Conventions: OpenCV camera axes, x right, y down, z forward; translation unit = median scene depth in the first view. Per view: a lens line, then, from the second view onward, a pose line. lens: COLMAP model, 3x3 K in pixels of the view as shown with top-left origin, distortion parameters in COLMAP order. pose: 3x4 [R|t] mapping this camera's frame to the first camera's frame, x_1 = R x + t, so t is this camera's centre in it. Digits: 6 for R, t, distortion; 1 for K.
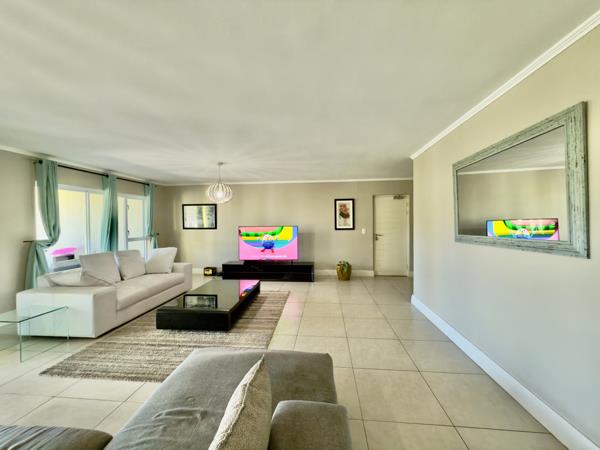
lens RADIAL K [[238.1, 0, 301.9], [0, 238.1, 223.4], [0, 0, 1]] dist [0.000134, -0.000014]
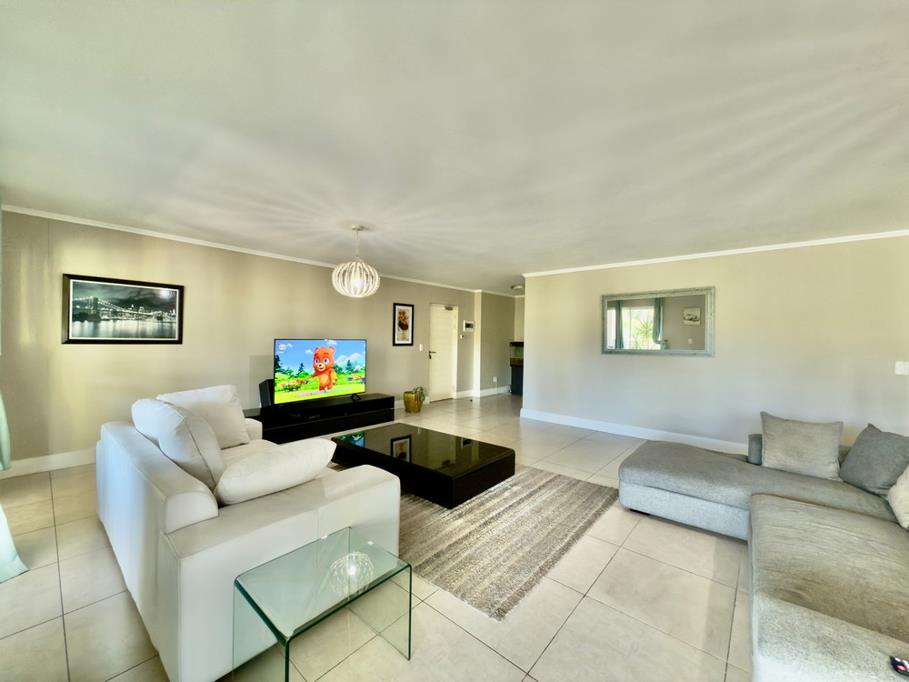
lens RADIAL K [[362.4, 0, 454.5], [0, 362.4, 341.0], [0, 0, 1]] dist [-0.000702, 0.000141]
pose [[0.570279, 0.010840, 0.821380, -0.666559], [-0.020702, 0.999785, 0.001179, 0.007452], [-0.821190, -0.017677, 0.570380, 0.233345]]
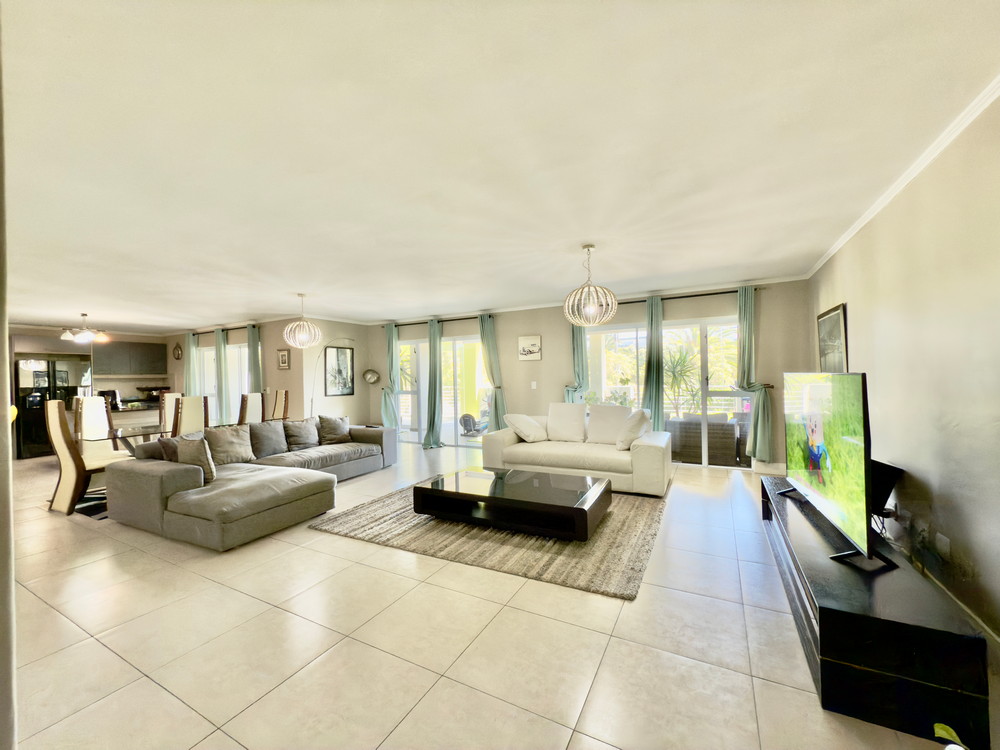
lens RADIAL K [[398.7, 0, 500.0], [0, 398.7, 375.0], [0, 0, 1]] dist [-0.000702, 0.000141]
pose [[-0.386638, 0.012621, -0.922145, 0.359204], [0.021015, 0.999767, 0.004872, 0.004917], [0.921992, -0.017495, -0.386814, 0.826481]]
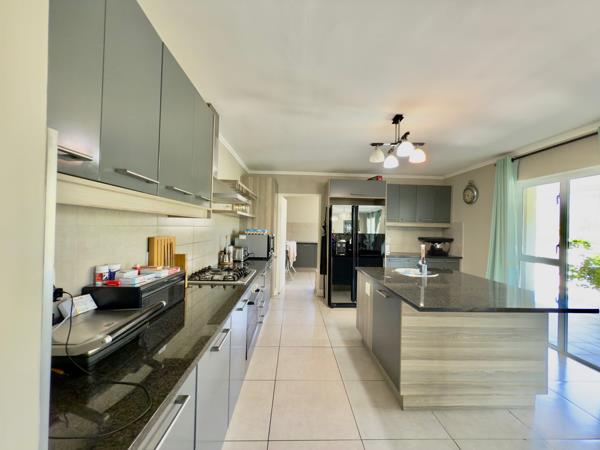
lens RADIAL K [[238.1, 0, 301.9], [0, 238.1, 223.4], [0, 0, 1]] dist [0.000134, -0.000014]
pose [[-0.992757, -0.015447, -0.119145, -0.014375], [-0.014008, 0.999819, -0.012908, -0.000579], [0.119322, -0.011145, -0.992793, -0.280481]]
